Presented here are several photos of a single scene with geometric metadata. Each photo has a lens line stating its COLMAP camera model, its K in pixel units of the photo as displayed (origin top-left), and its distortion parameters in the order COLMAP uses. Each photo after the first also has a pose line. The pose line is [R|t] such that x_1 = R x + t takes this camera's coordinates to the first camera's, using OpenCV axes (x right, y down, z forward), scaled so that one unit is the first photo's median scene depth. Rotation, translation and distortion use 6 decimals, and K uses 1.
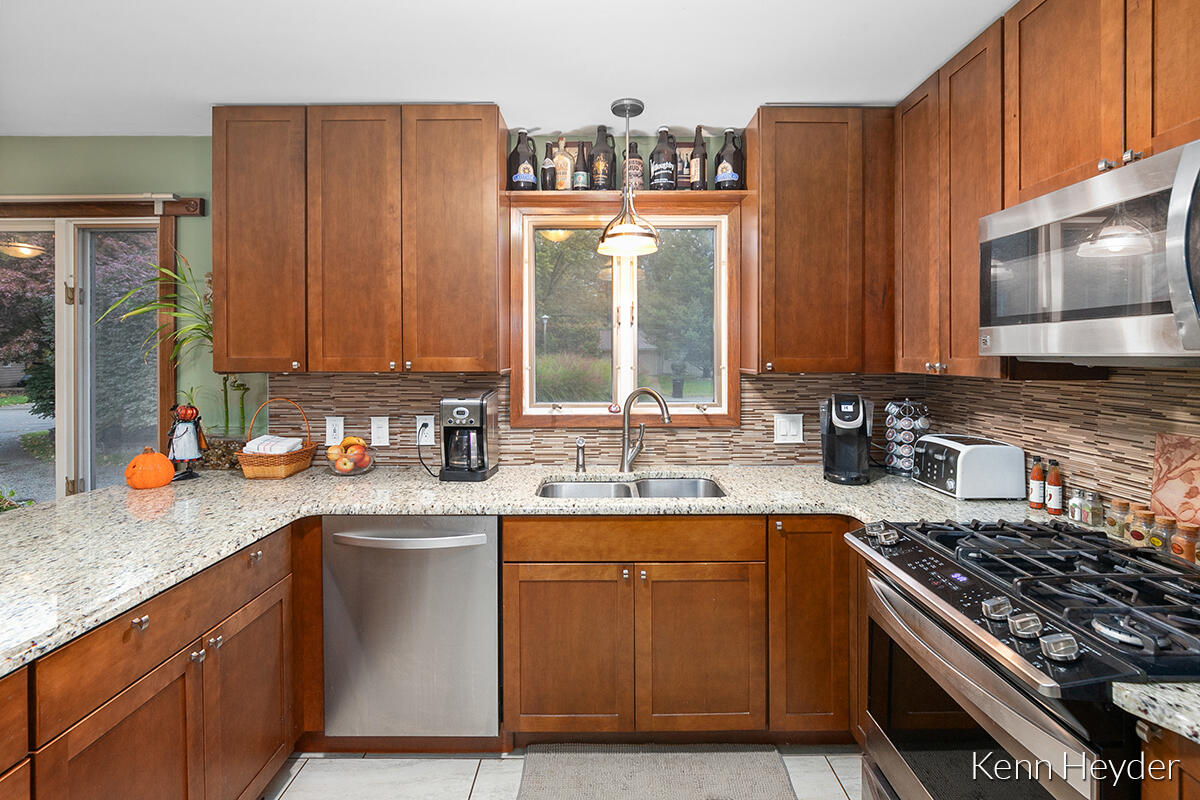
lens RADIAL K [[555.2, 0, 612.4], [0, 555.2, 361.2], [0, 0, 1]] dist [-0.013428, 0.001632]
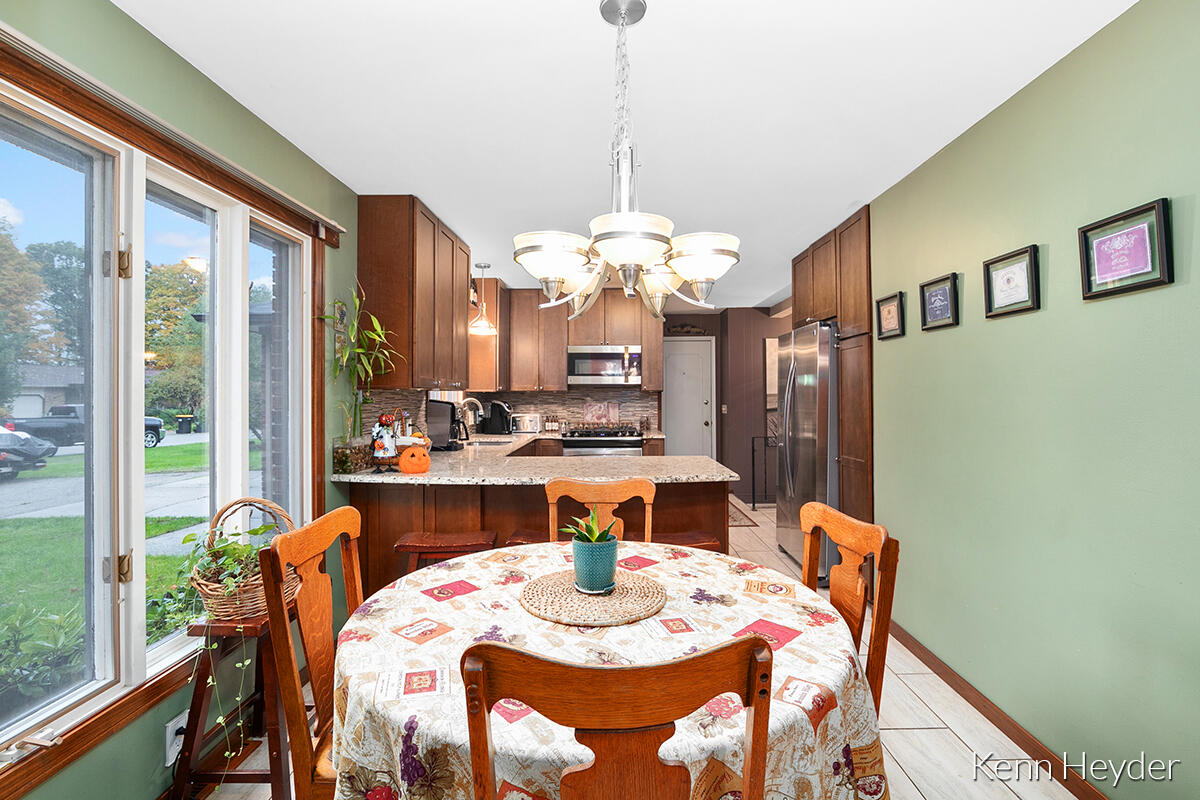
lens RADIAL K [[557.5, 0, 605.4], [0, 557.5, 387.7], [0, 0, 1]] dist [0.003031, 0.000403]
pose [[0.022123, 0.014013, 0.999657, -2.097889], [0.014346, 0.999794, -0.014332, 0.048874], [-0.999652, 0.014658, 0.021917, 0.489019]]
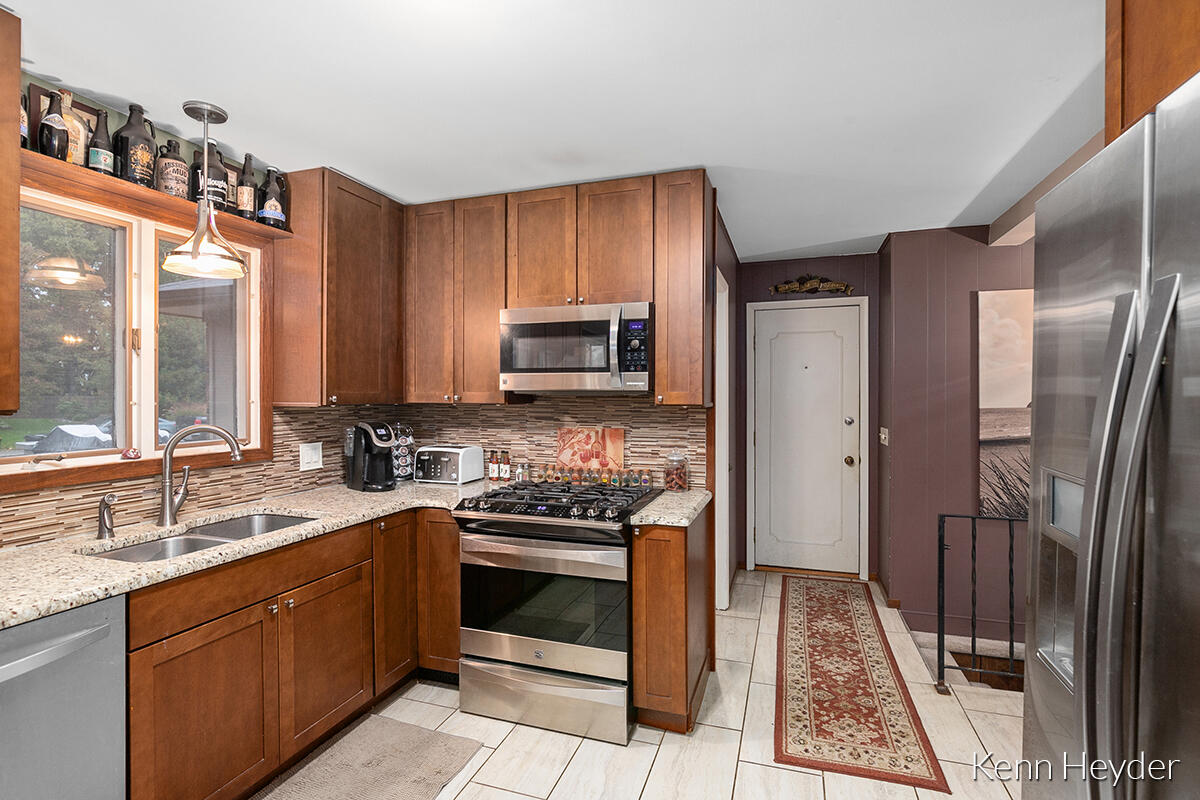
lens RADIAL K [[555.2, 0, 604.7], [0, 555.2, 396.0], [0, 0, 1]] dist [-0.013428, 0.001632]
pose [[0.327375, -0.002268, 0.944892, -0.603274], [0.008647, 0.999962, -0.000596, 0.008624], [-0.944855, 0.008366, 0.327382, 0.099609]]
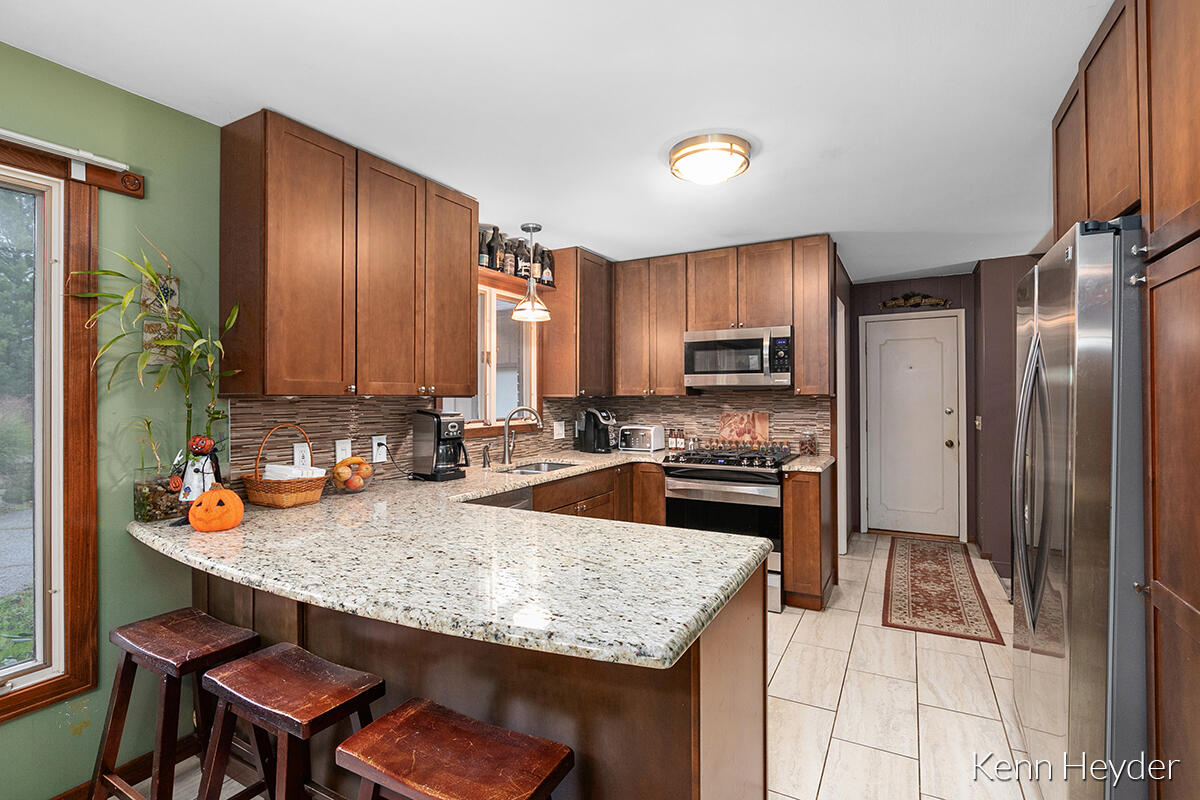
lens RADIAL K [[555.2, 0, 603.5], [0, 555.2, 393.9], [0, 0, 1]] dist [-0.013428, 0.001632]
pose [[0.490927, 0.002698, 0.871197, -1.242517], [0.012355, 0.999873, -0.010058, 0.033873], [-0.871113, 0.015702, 0.490831, 0.055241]]
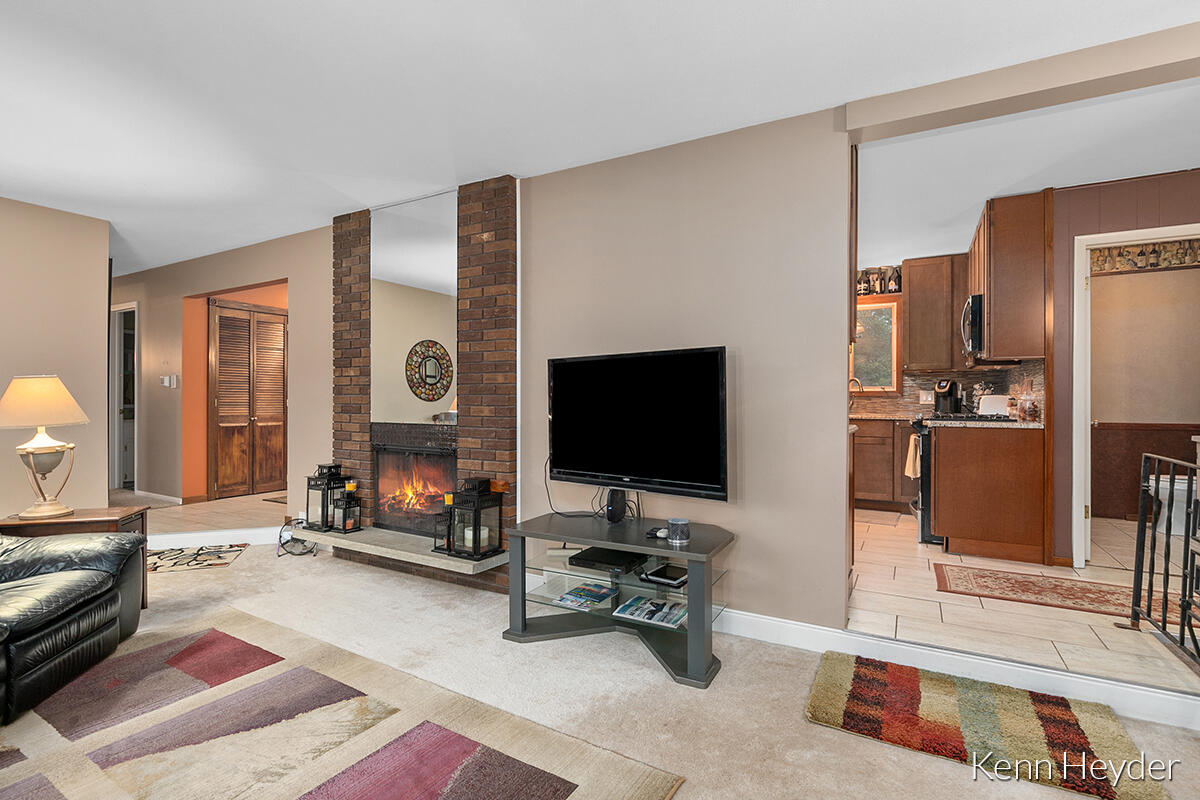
lens RADIAL K [[555.2, 0, 611.6], [0, 555.2, 402.9], [0, 0, 1]] dist [-0.013428, 0.001632]
pose [[0.868188, 0.006585, -0.496191, 0.364069], [-0.009048, 0.999956, -0.002559, 0.181930], [0.496152, 0.006712, 0.868210, -1.724260]]
